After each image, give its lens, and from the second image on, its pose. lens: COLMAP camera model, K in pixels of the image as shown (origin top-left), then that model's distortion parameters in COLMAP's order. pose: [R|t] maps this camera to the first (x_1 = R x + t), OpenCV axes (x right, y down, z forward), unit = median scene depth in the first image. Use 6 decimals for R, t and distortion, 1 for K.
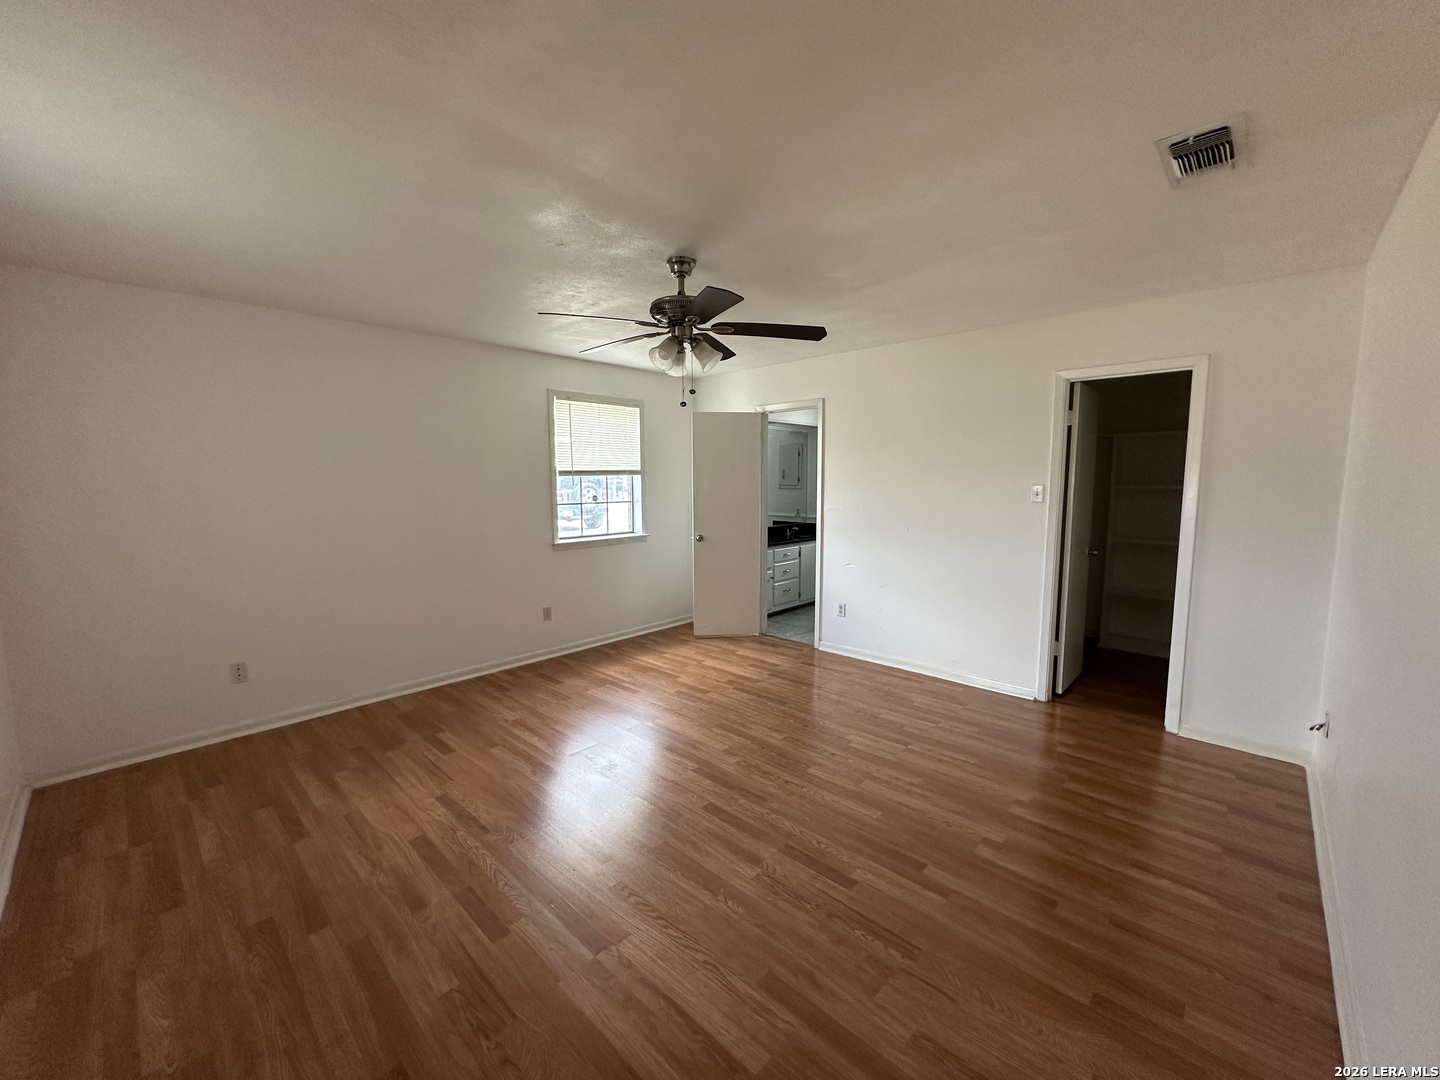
lens RADIAL K [[571.8, 0, 719.7], [0, 571.8, 539.6], [0, 0, 1]] dist [0.000027, 0.000490]
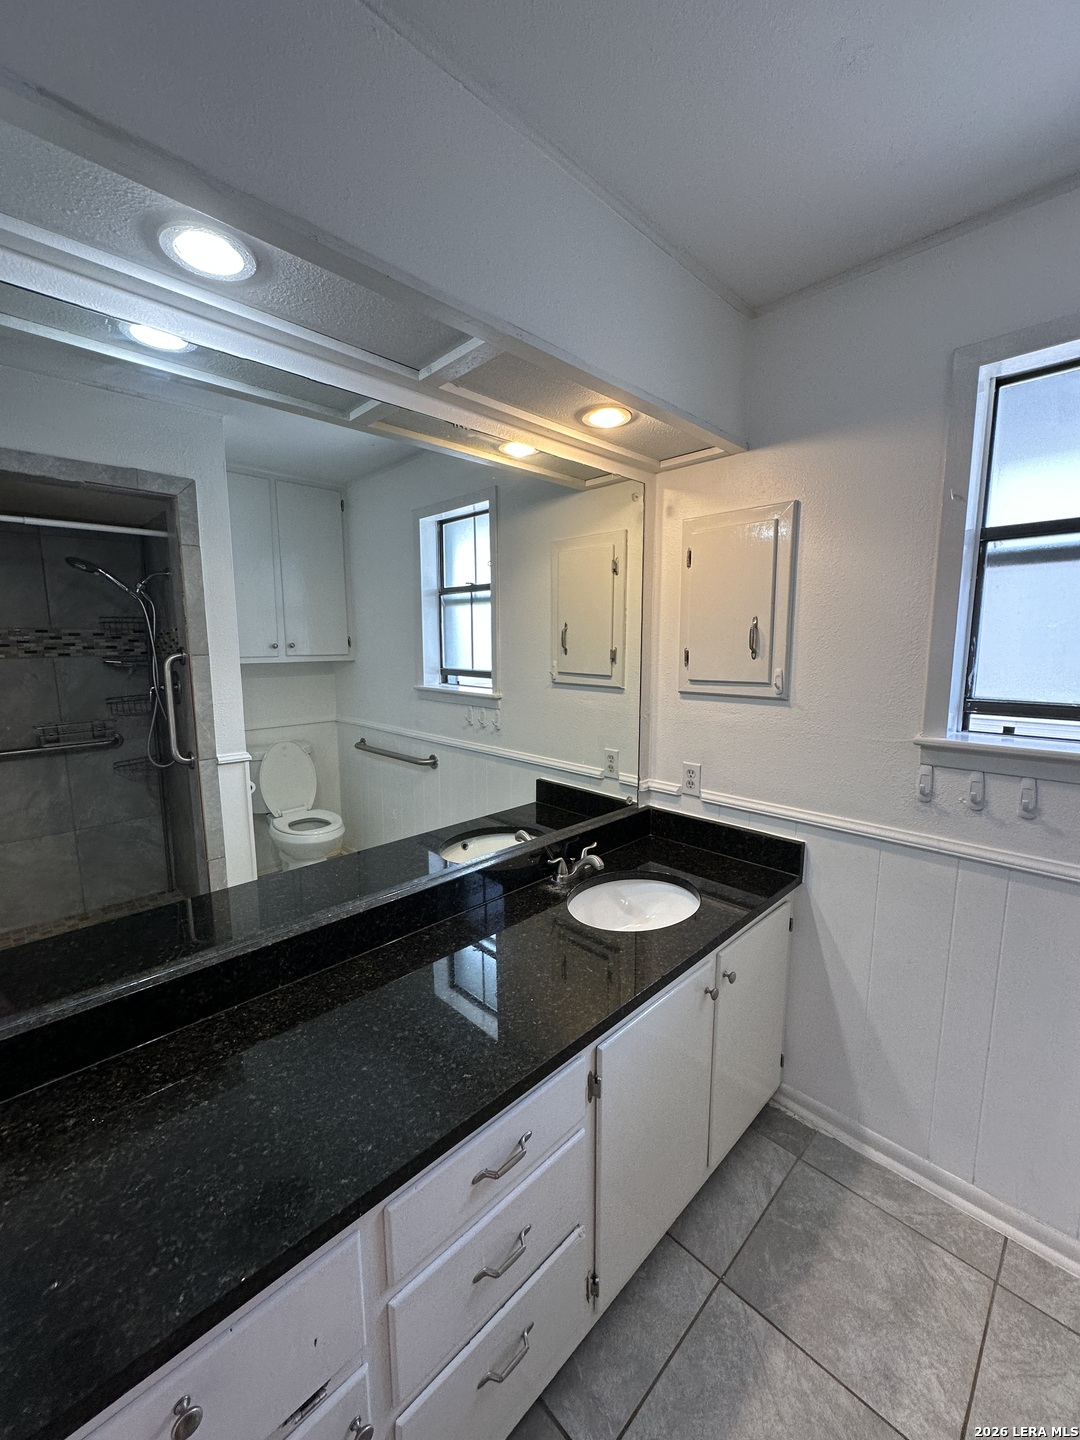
lens RADIAL K [[571.8, 0, 538.3], [0, 571.8, 722.6], [0, 0, 1]] dist [0.000027, 0.000490]
pose [[0.999585, 0.011280, -0.026525, 0.124657], [-0.010778, 0.999761, 0.019008, -0.088903], [0.026733, -0.018714, 0.999467, 0.815751]]
